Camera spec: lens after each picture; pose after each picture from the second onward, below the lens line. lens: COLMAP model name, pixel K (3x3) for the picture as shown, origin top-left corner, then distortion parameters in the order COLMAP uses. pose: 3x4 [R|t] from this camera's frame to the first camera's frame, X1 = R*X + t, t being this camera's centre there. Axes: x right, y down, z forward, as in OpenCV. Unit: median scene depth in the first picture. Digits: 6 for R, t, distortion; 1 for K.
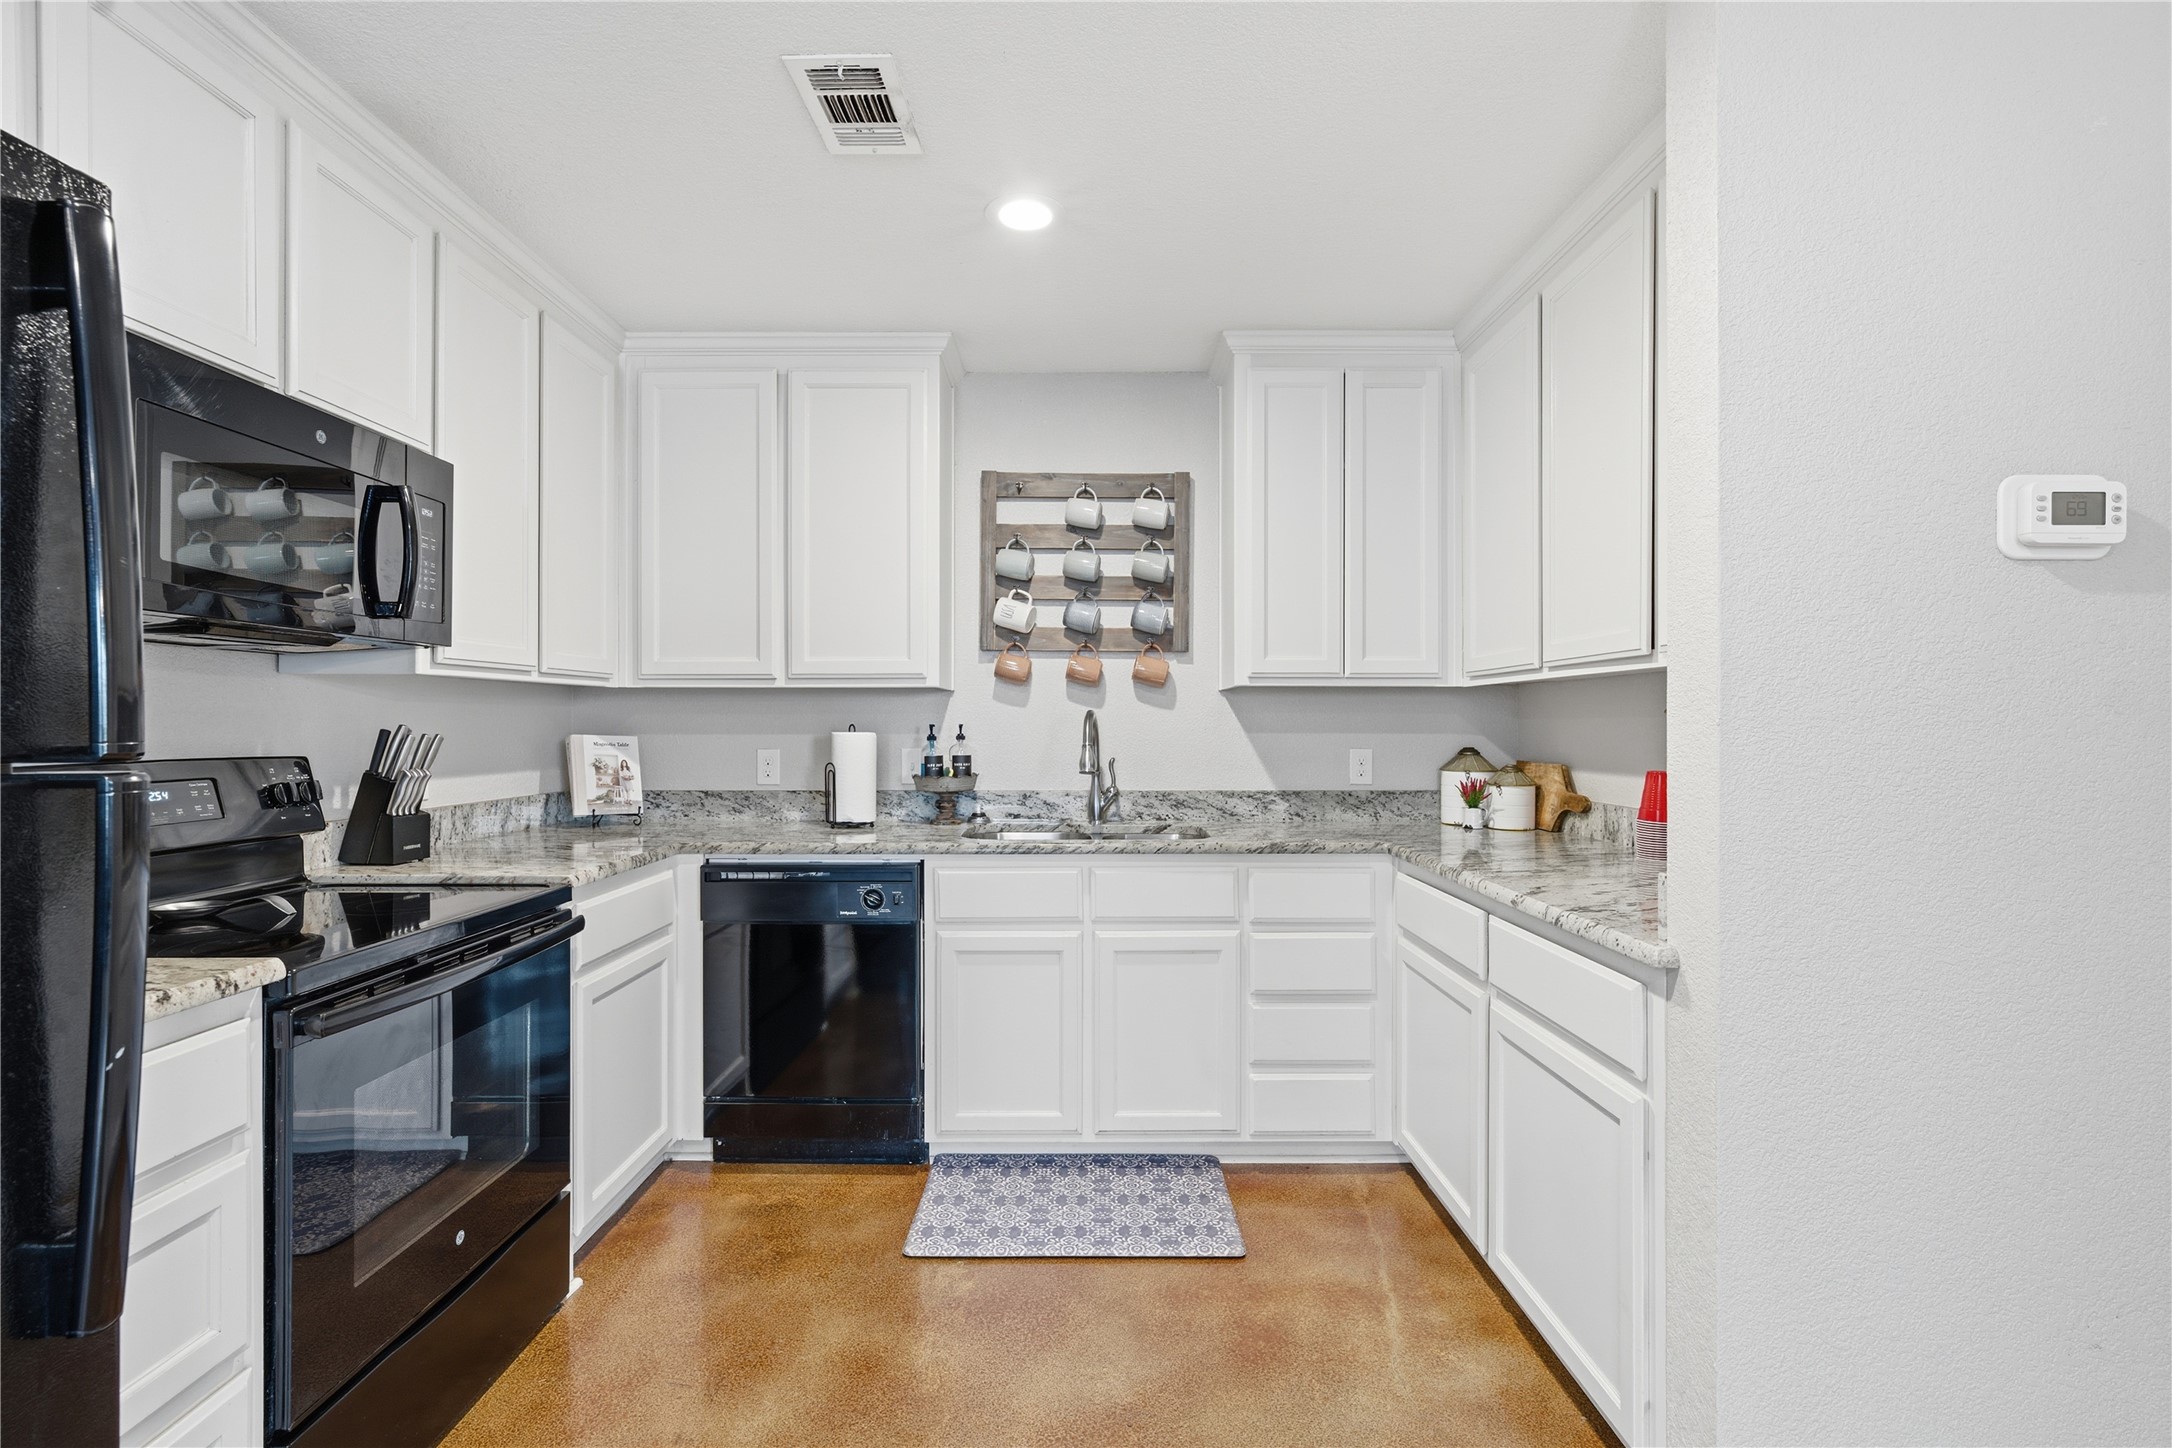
lens RADIAL K [[998.6, 0, 1087.4], [0, 998.6, 723.2], [0, 0, 1]] dist [-0.000164, 0.000077]
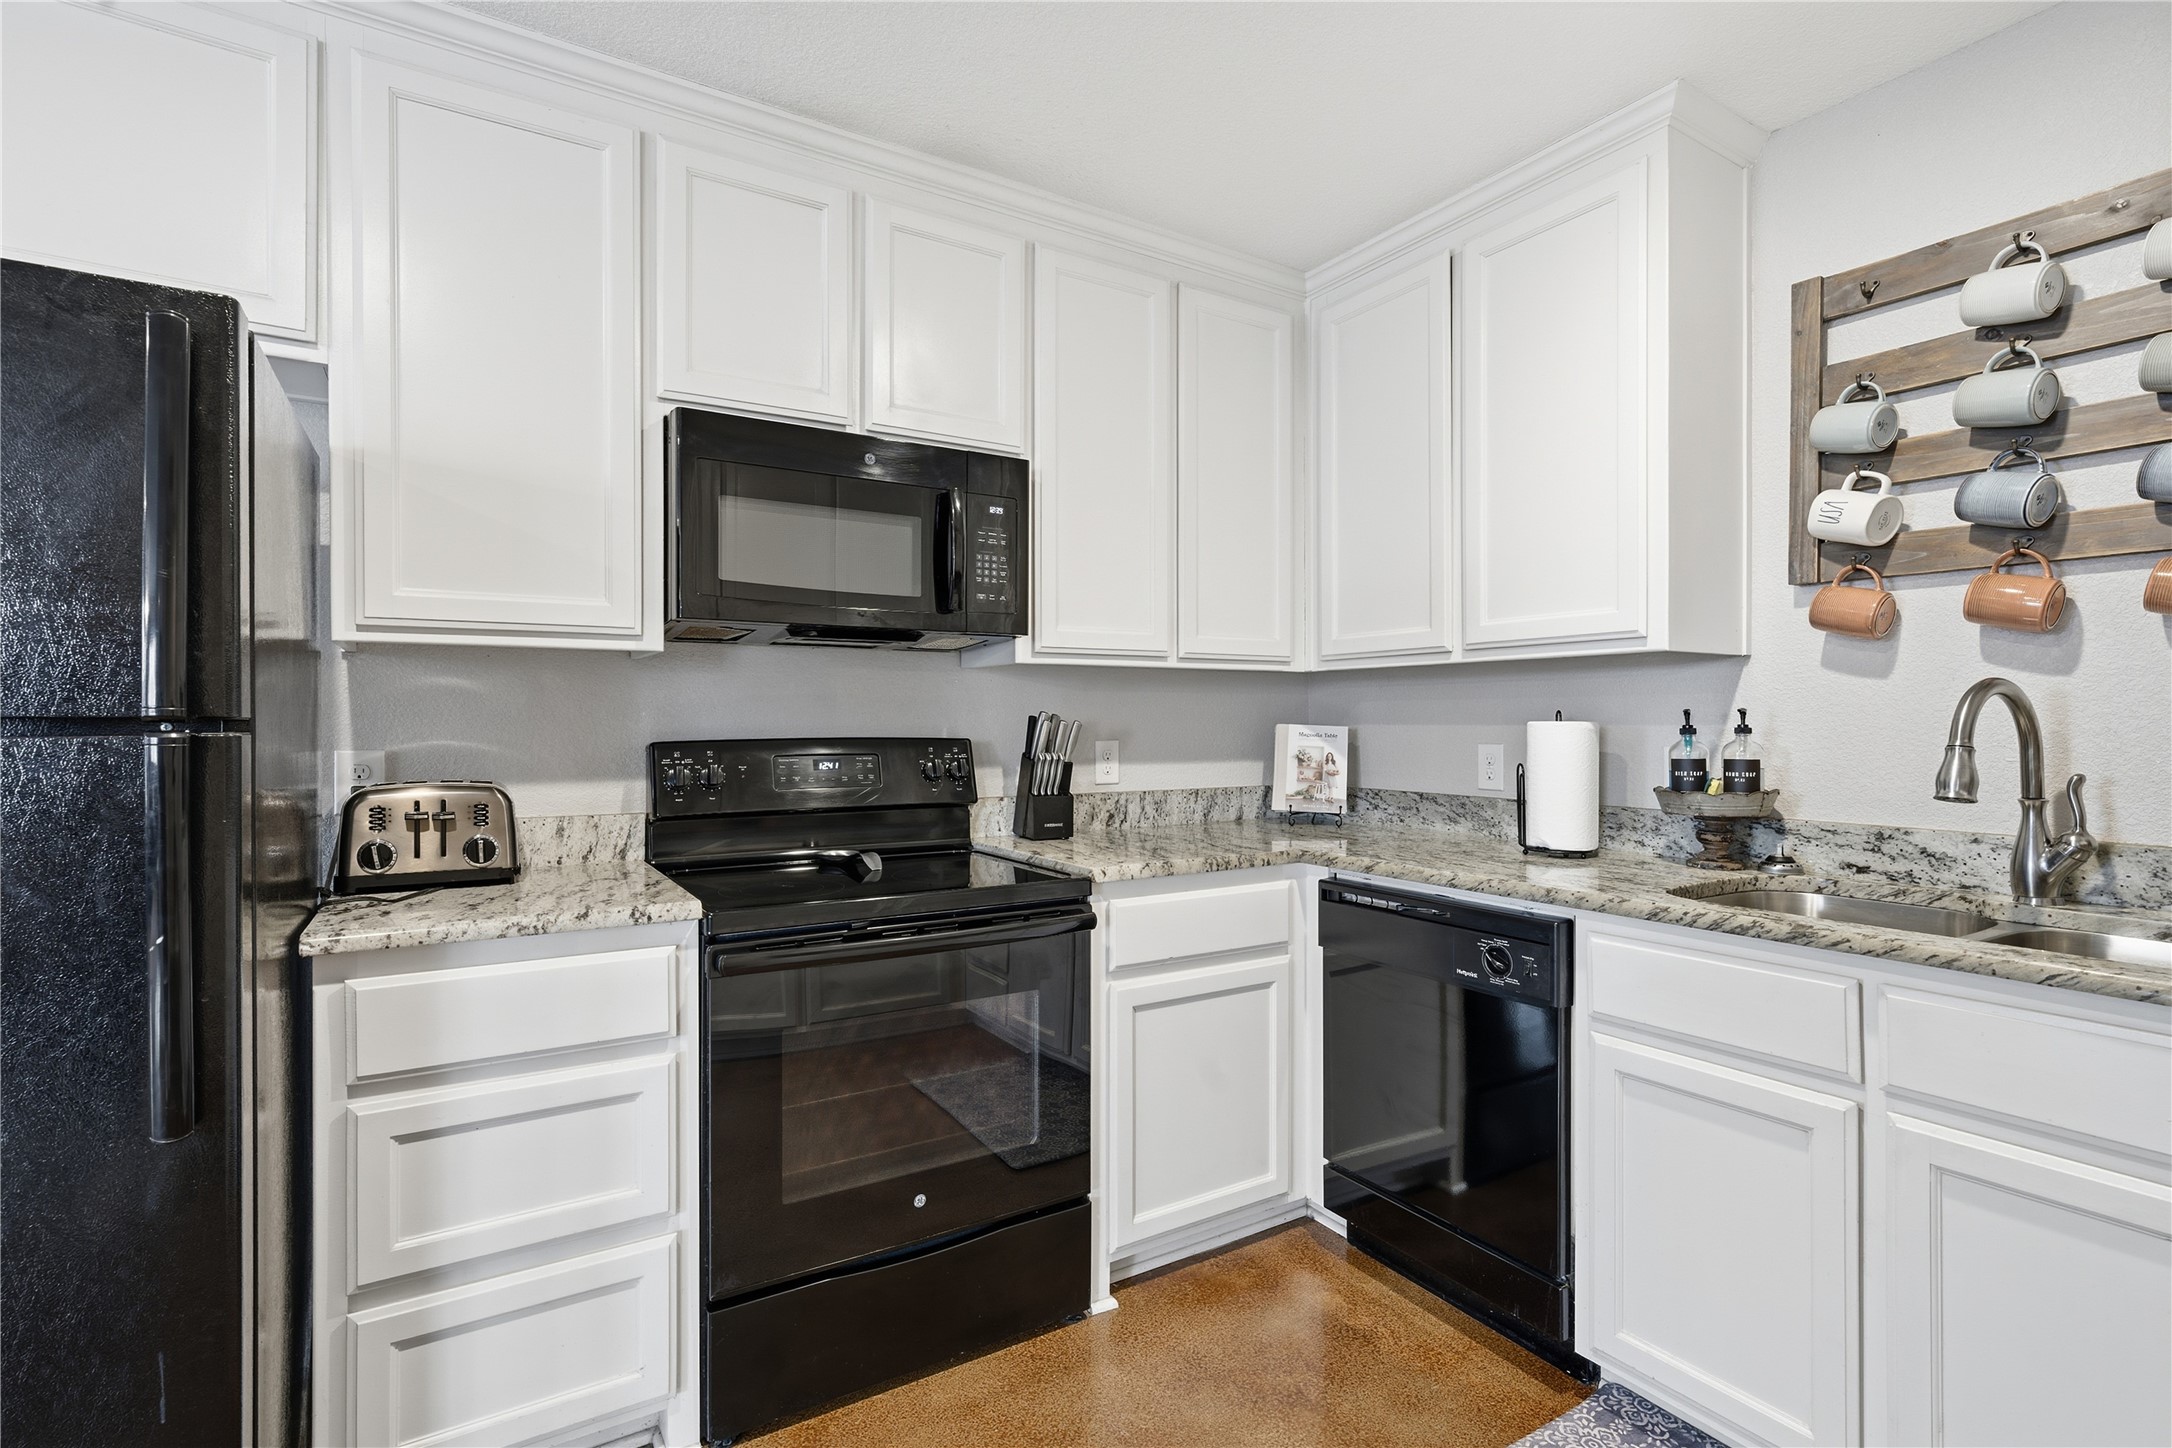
lens RADIAL K [[1026.5, 0, 1084.6], [0, 1026.5, 726.1], [0, 0, 1]] dist [-0.000246, 0.001742]
pose [[0.519624, 0.002852, -0.854390, 0.212266], [-0.000076, 0.999995, 0.003292, 0.009956], [0.854395, -0.001645, 0.519622, 0.337714]]
